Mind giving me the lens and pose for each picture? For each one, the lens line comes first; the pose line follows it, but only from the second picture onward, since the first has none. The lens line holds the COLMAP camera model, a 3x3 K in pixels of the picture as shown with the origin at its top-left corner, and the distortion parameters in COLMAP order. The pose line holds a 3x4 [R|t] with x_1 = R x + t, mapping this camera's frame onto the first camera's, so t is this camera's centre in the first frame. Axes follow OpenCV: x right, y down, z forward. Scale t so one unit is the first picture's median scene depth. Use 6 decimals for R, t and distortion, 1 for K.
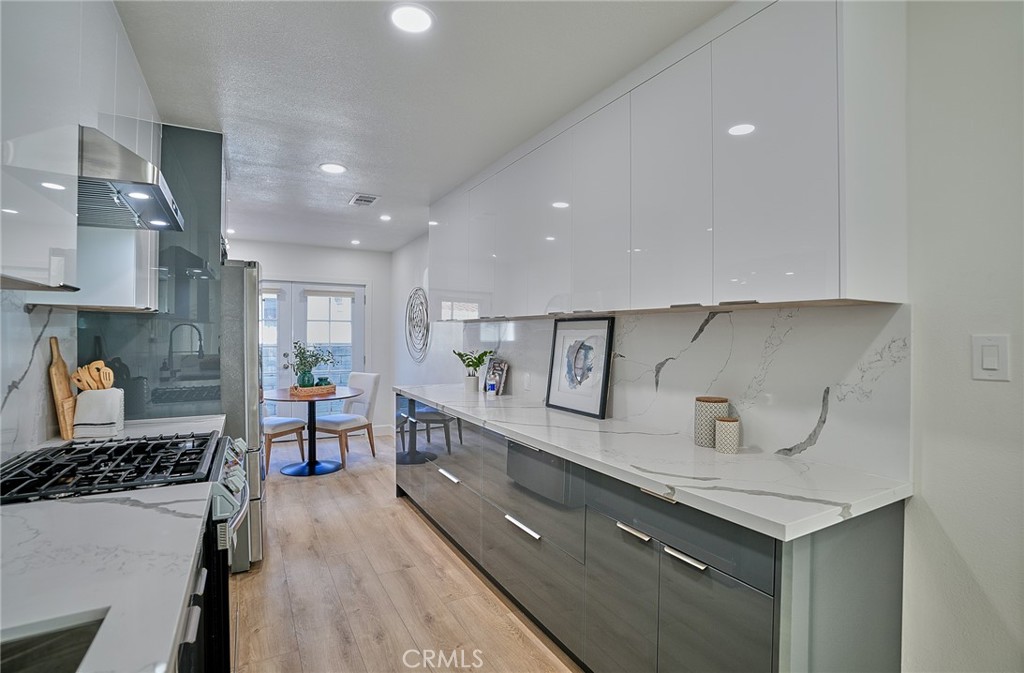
lens RADIAL K [[484.5, 0, 504.5], [0, 484.5, 341.0], [0, 0, 1]] dist [-0.034133, 0.005160]
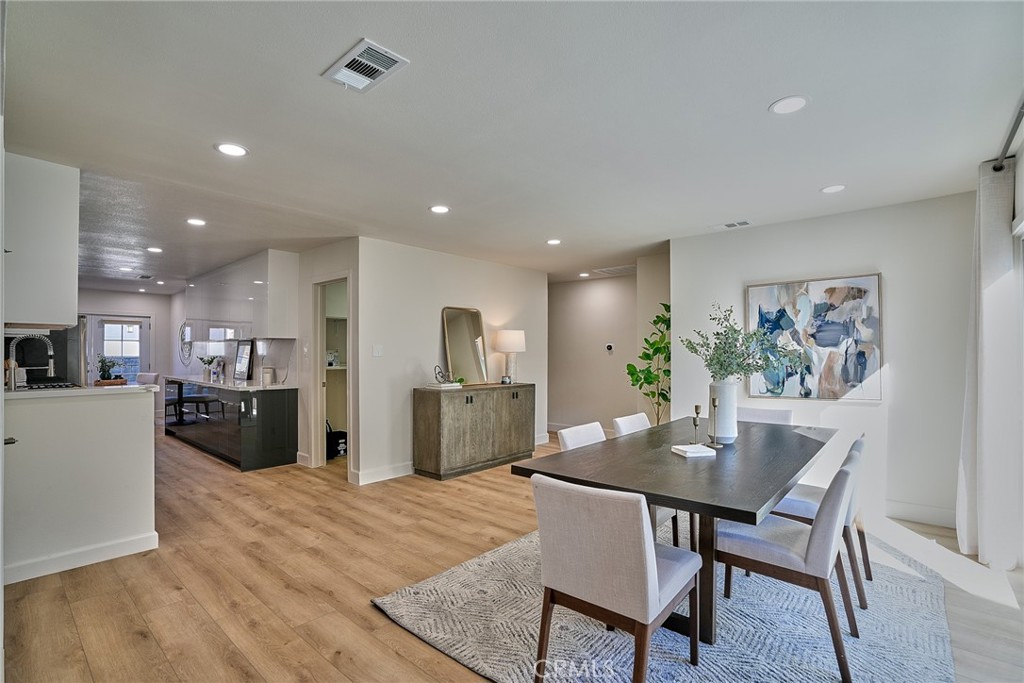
lens RADIAL K [[477.1, 0, 511.2], [0, 477.1, 350.4], [0, 0, 1]] dist [-0.062012, 0.023465]
pose [[0.936198, -0.003146, 0.351459, 0.619446], [0.008594, 0.999866, -0.013944, 0.045842], [-0.351368, 0.016075, 0.936100, -1.794882]]
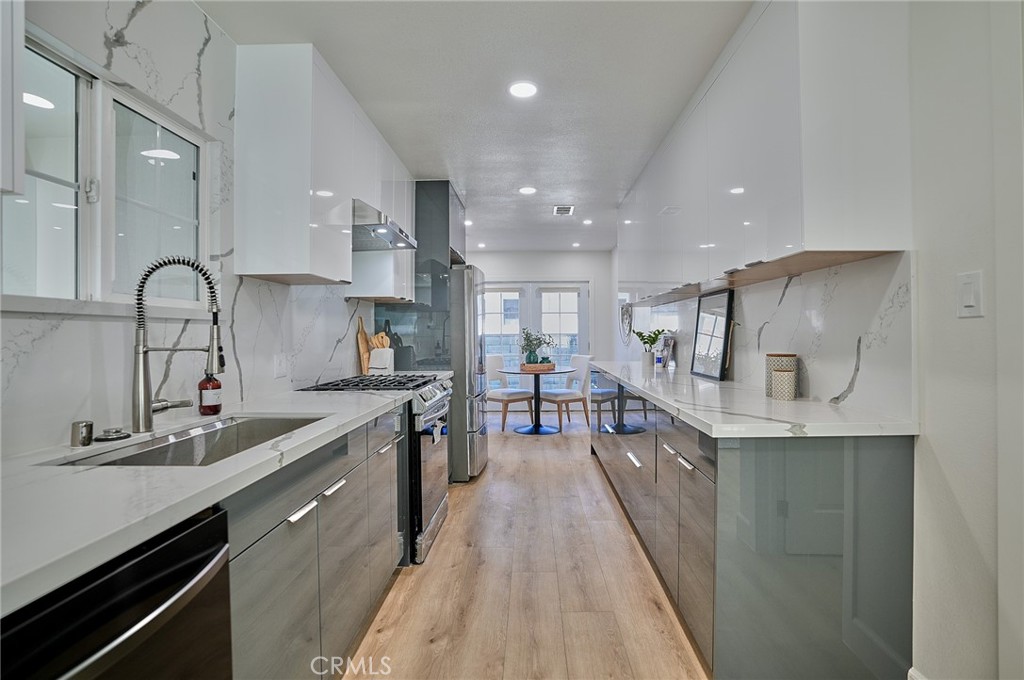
lens RADIAL K [[477.1, 0, 521.6], [0, 477.1, 337.2], [0, 0, 1]] dist [-0.062012, 0.023465]
pose [[0.869390, -0.006257, -0.494088, 0.322209], [0.003304, 0.999971, -0.006850, 0.062064], [0.494116, 0.004322, 0.869385, -0.166875]]
